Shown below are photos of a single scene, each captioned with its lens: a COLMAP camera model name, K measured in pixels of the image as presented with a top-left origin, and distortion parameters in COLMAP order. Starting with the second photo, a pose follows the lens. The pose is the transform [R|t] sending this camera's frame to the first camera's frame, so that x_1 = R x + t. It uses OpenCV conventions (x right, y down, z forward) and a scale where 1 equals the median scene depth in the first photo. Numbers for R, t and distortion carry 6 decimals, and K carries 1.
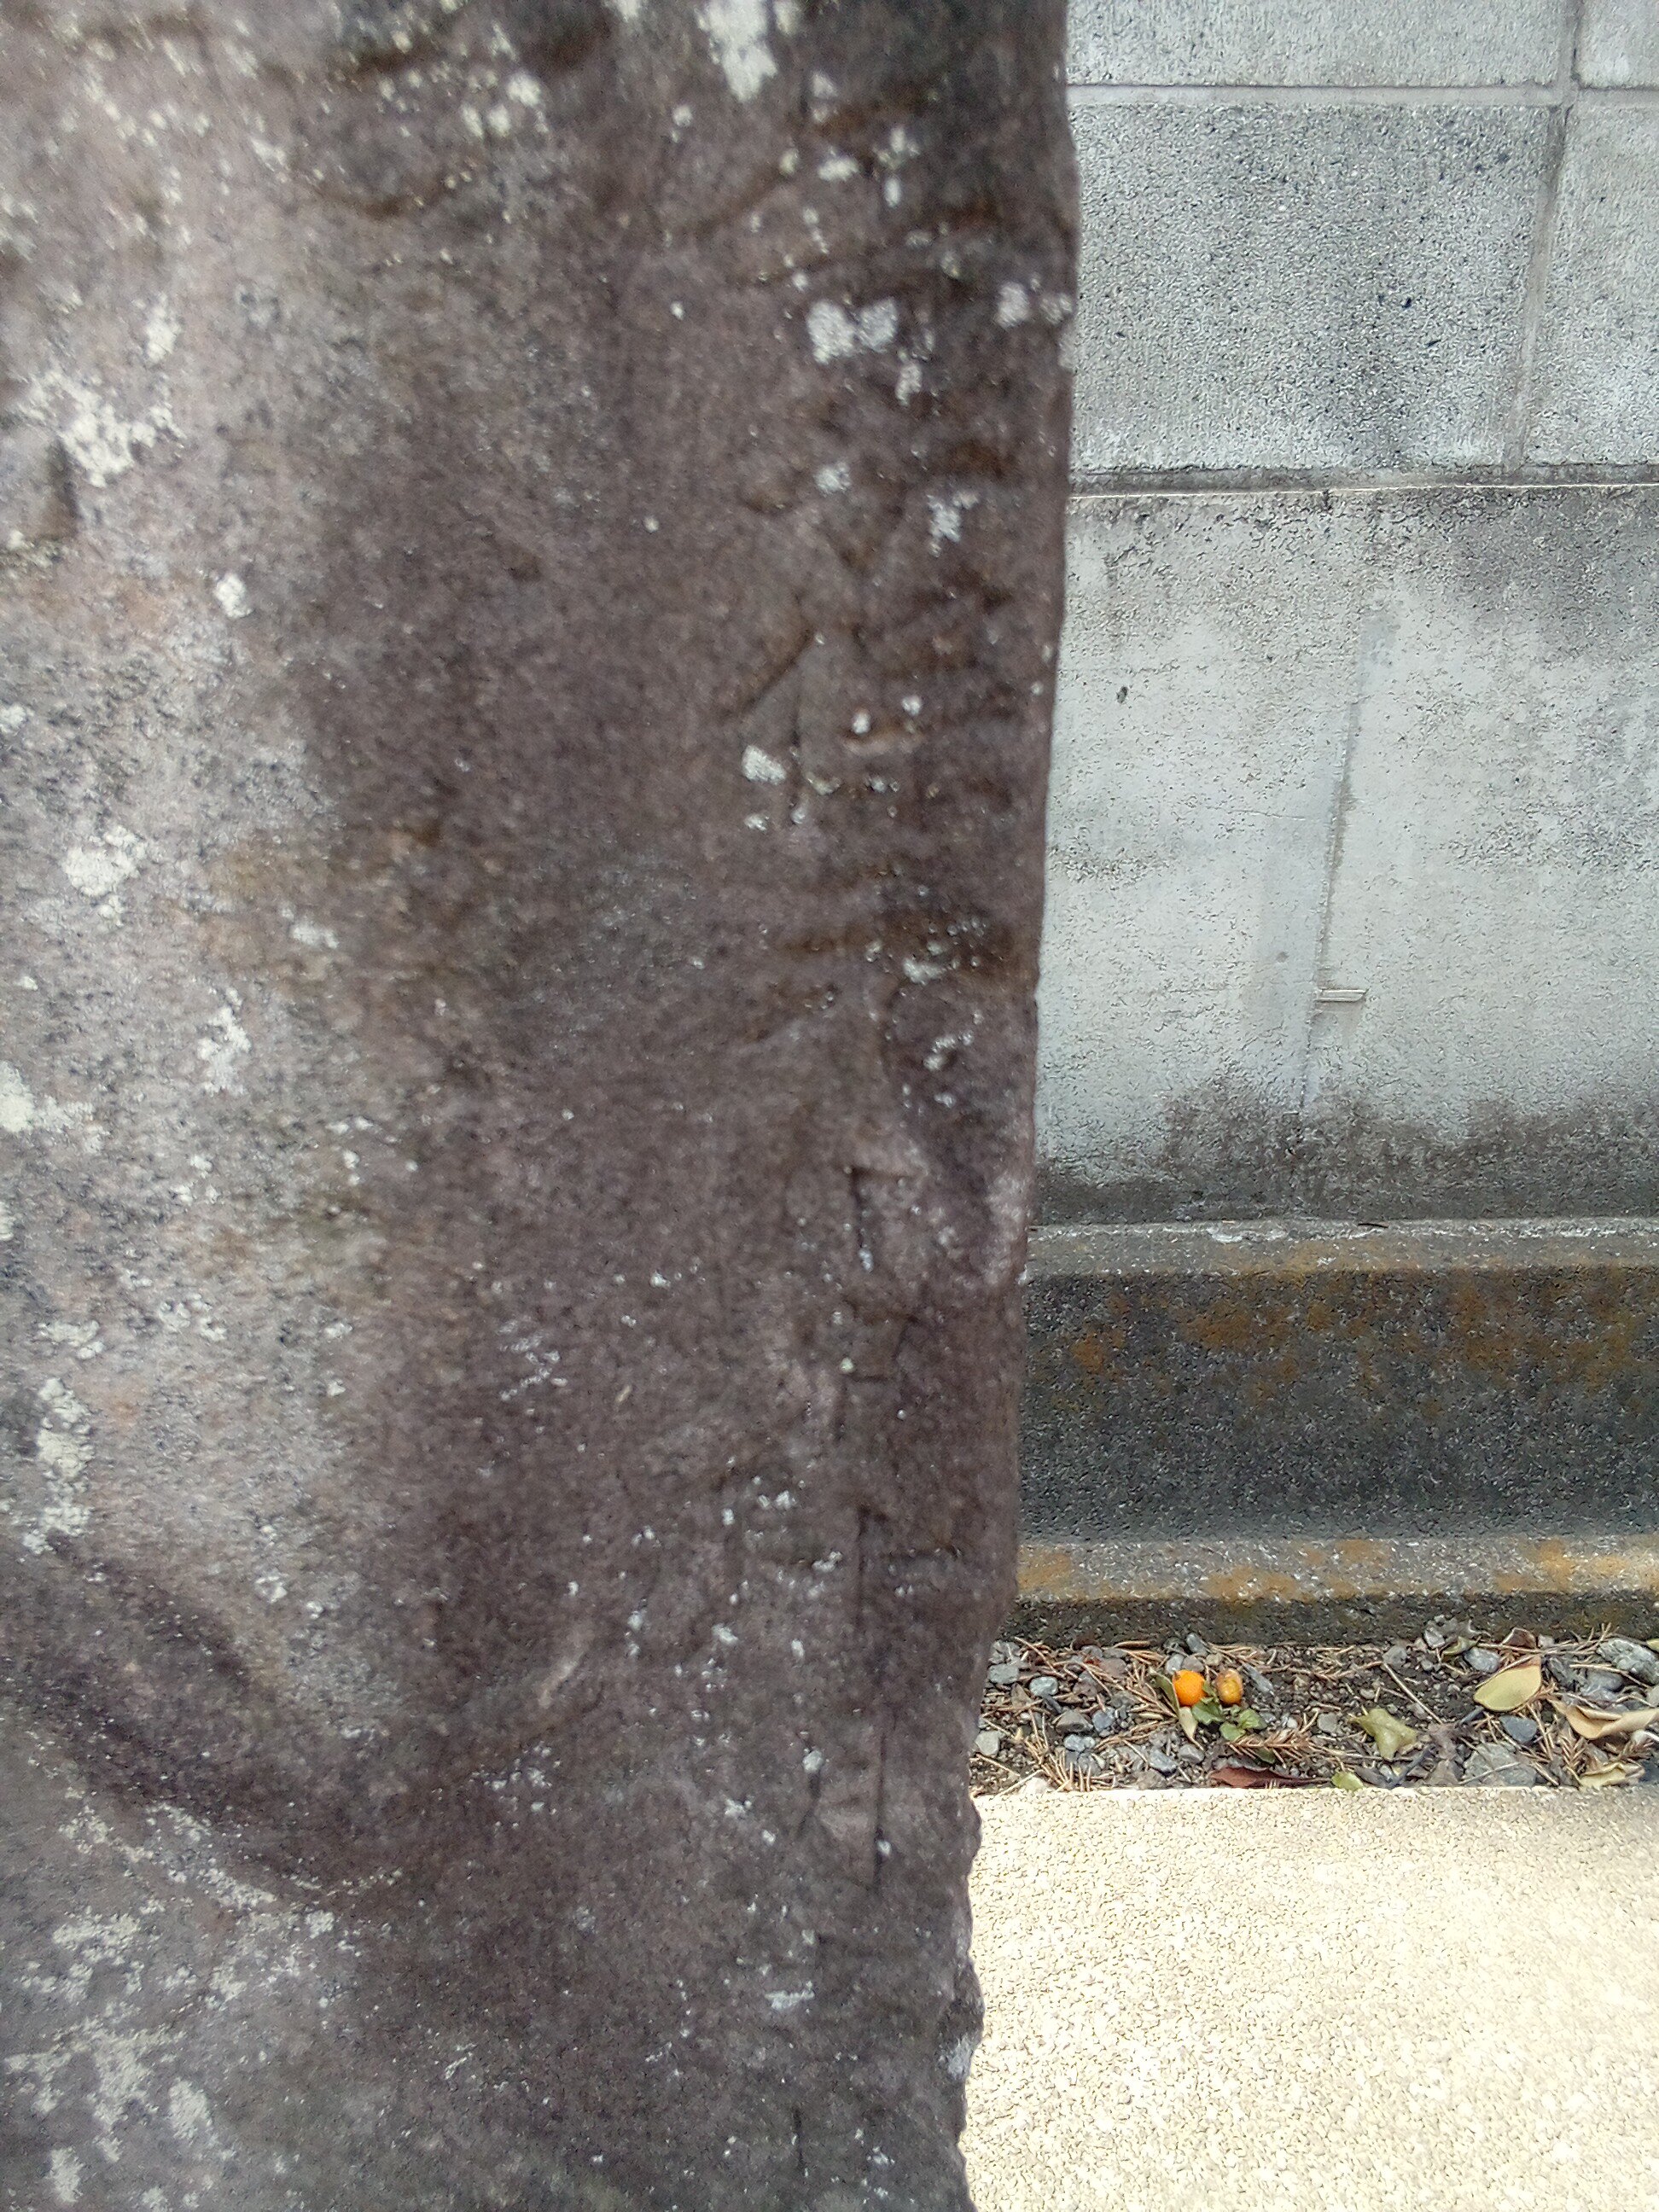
lens RADIAL K [[1941.1, 0, 829.5], [0, 1941.1, 1106.0], [0, 0, 1]] dist [0.088465, -0.148386]
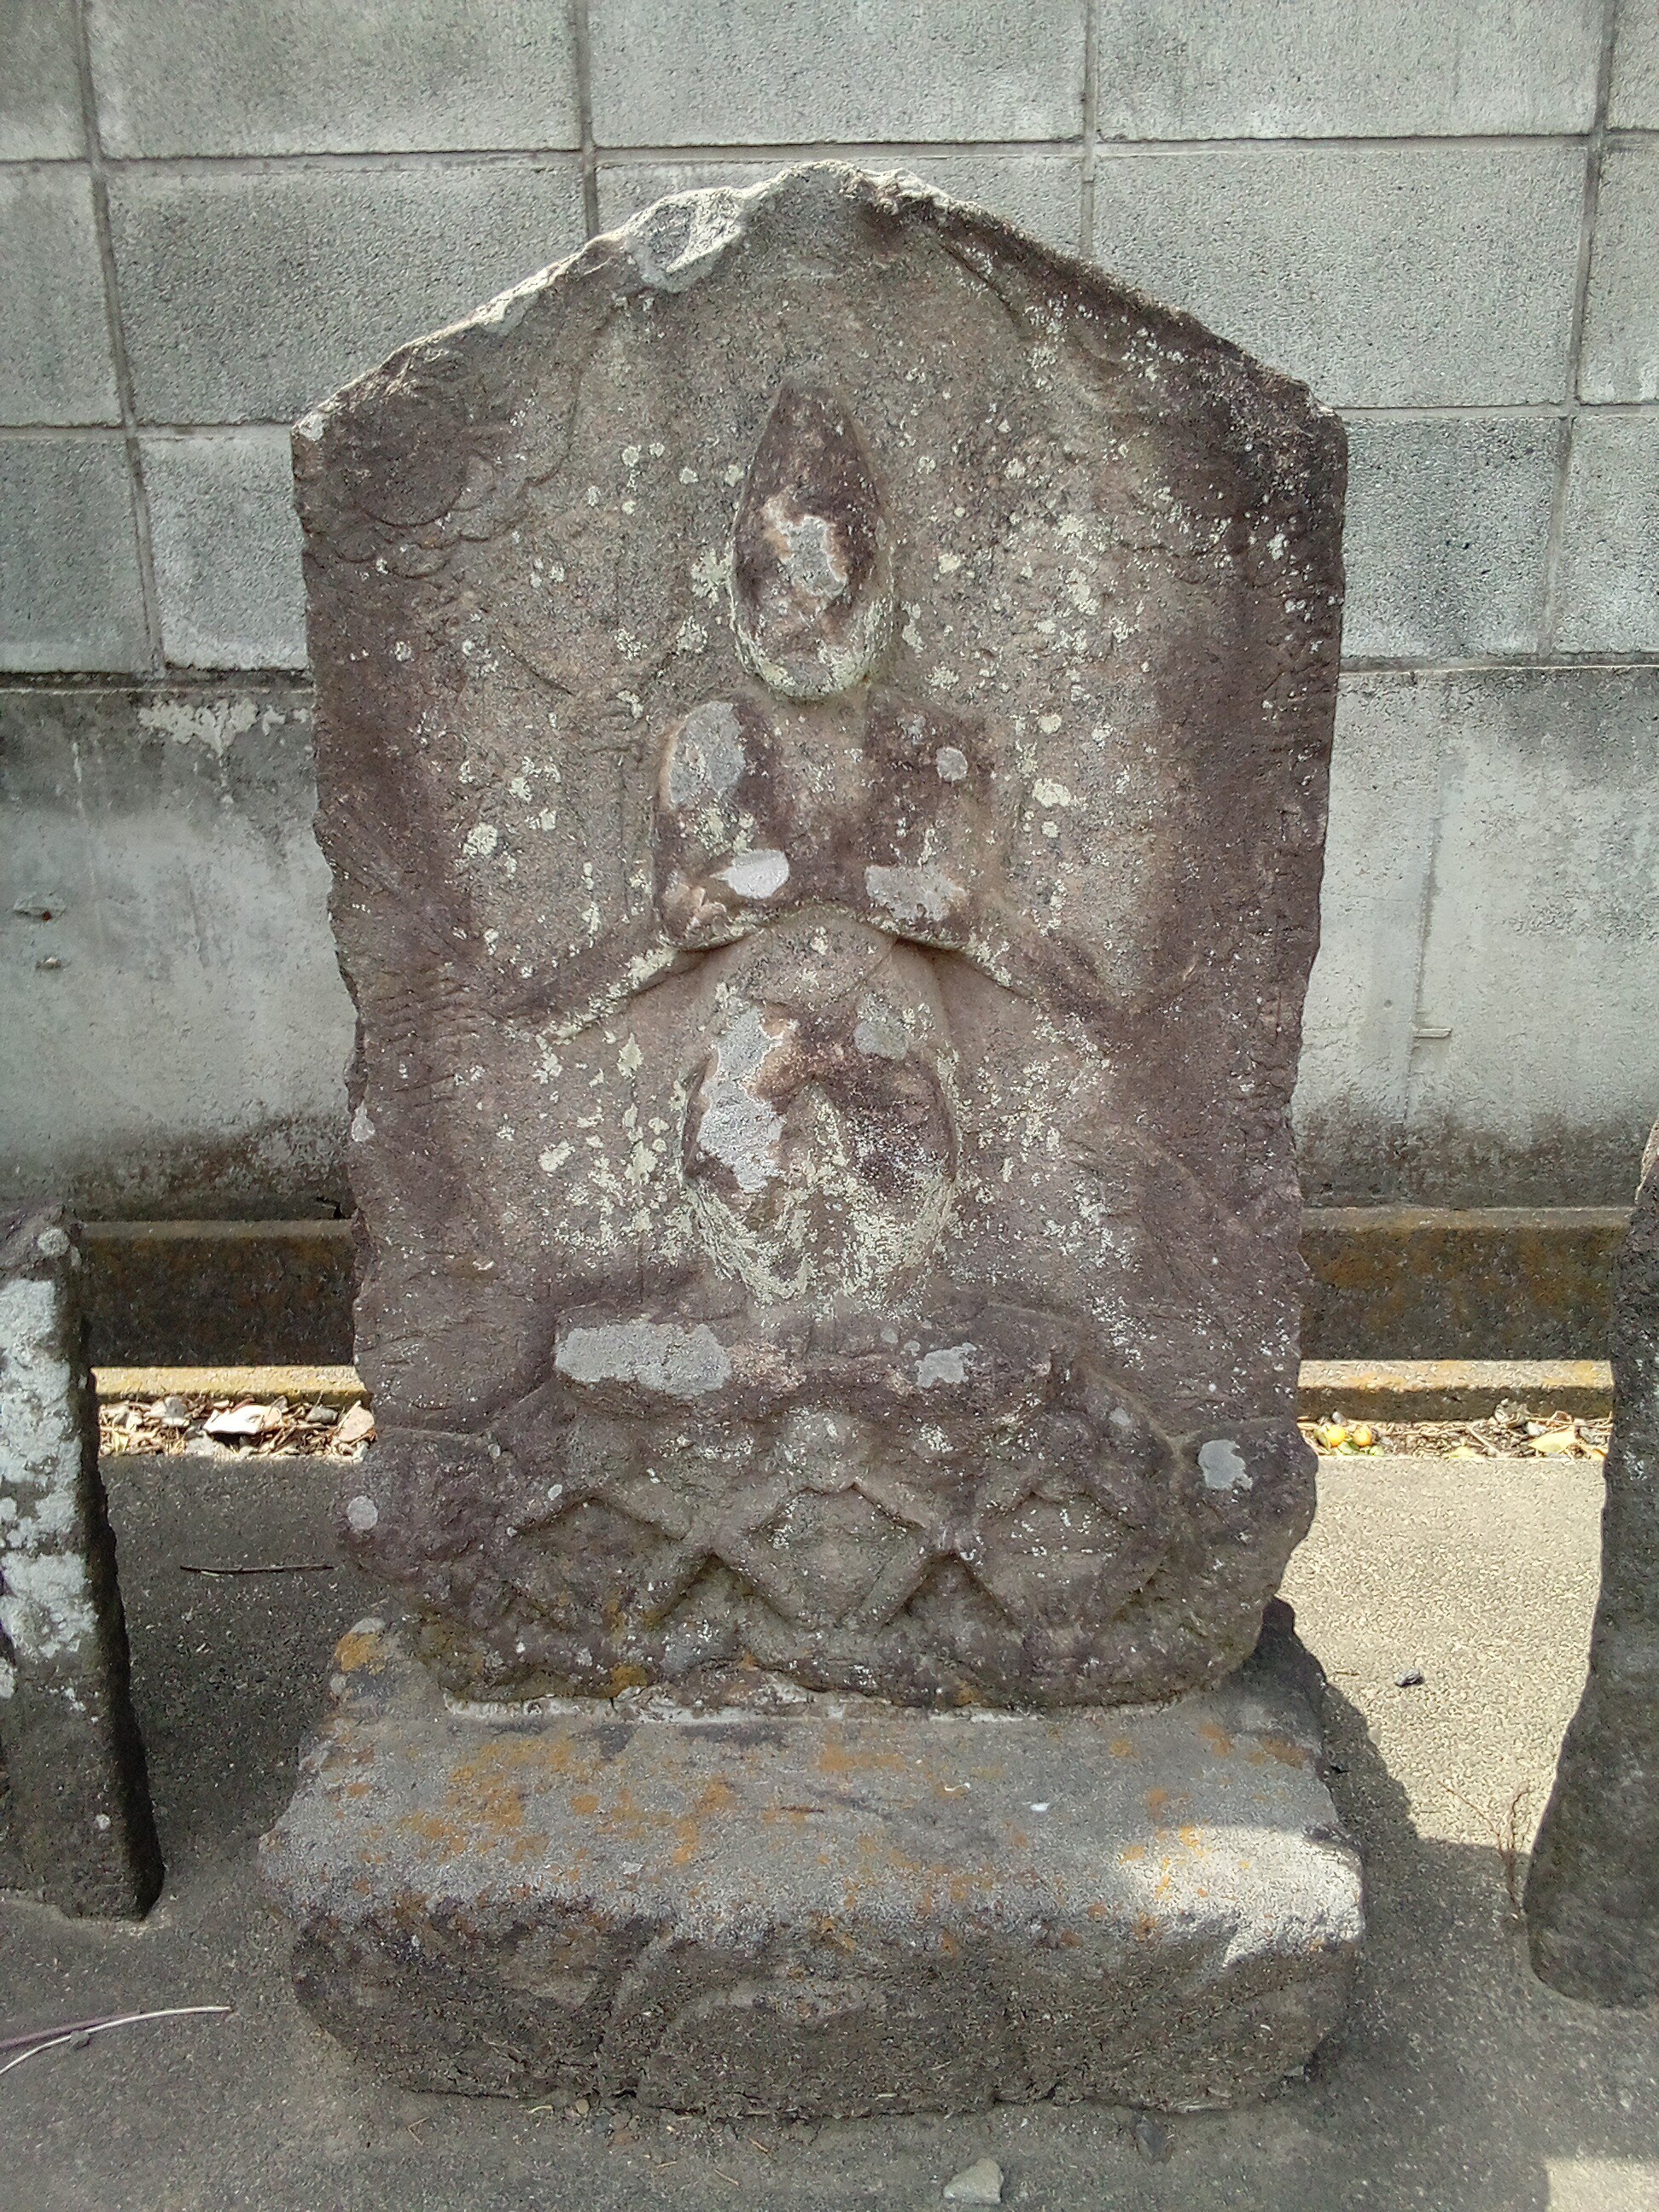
lens RADIAL K [[1941.1, 0, 829.5], [0, 1941.1, 1106.0], [0, 0, 1]] dist [0.088465, -0.148386]
pose [[0.998752, 0.002225, -0.049887, -0.109863], [-0.007102, 0.995181, -0.097800, 0.158773], [0.049429, 0.098032, 0.993955, -0.452754]]
